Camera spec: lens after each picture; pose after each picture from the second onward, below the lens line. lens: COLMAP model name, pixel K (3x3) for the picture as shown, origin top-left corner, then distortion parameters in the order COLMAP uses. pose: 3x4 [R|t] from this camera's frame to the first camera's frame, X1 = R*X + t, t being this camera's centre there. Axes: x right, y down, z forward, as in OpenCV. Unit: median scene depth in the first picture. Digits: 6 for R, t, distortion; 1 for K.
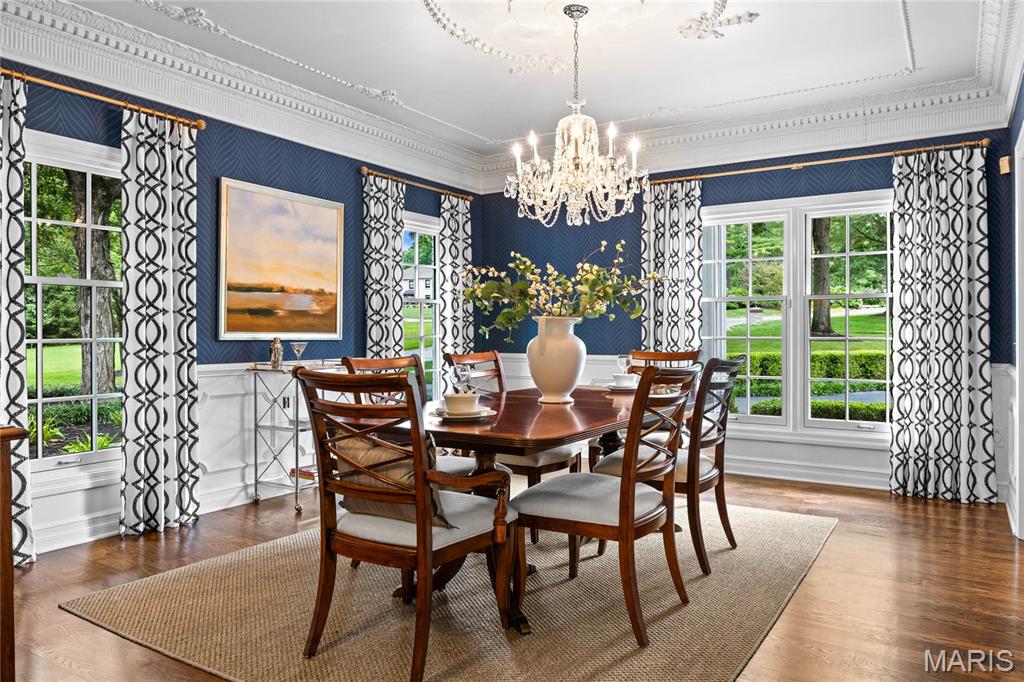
lens RADIAL K [[707.3, 0, 495.2], [0, 707.3, 338.4], [0, 0, 1]] dist [0.000144, 0.001020]
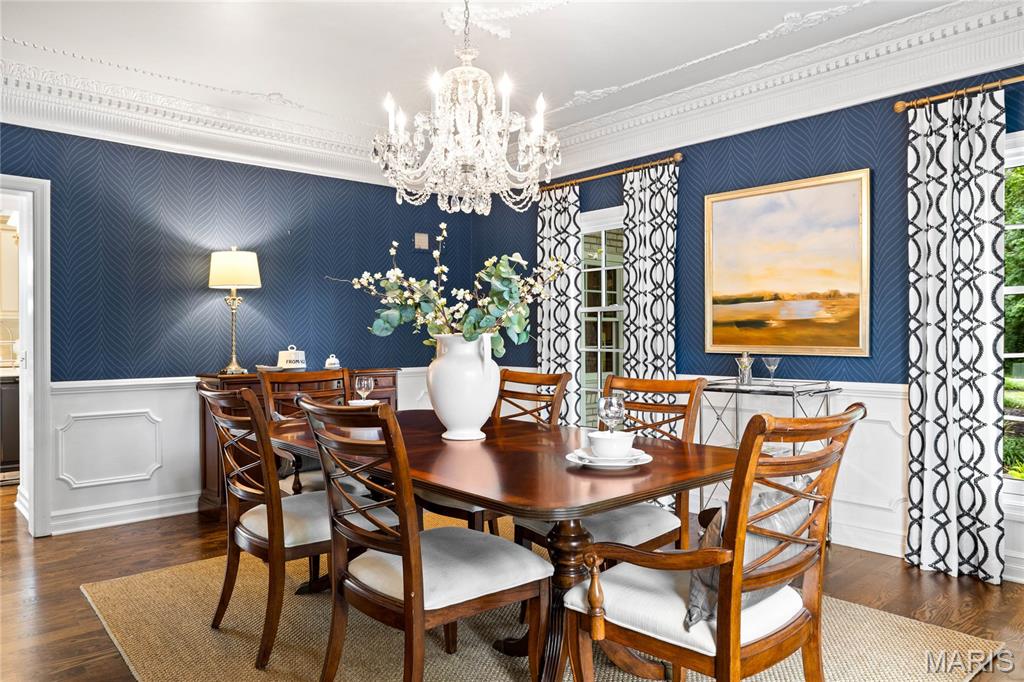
lens RADIAL K [[666.0, 0, 512.0], [0, 666.0, 341.0], [0, 0, 1]] dist [-0.004657, -0.001326]
pose [[-0.256909, 0.001112, -0.966435, 0.583751], [-0.010822, 0.999933, 0.004028, -0.014273], [0.966375, 0.011494, -0.256880, 0.899697]]
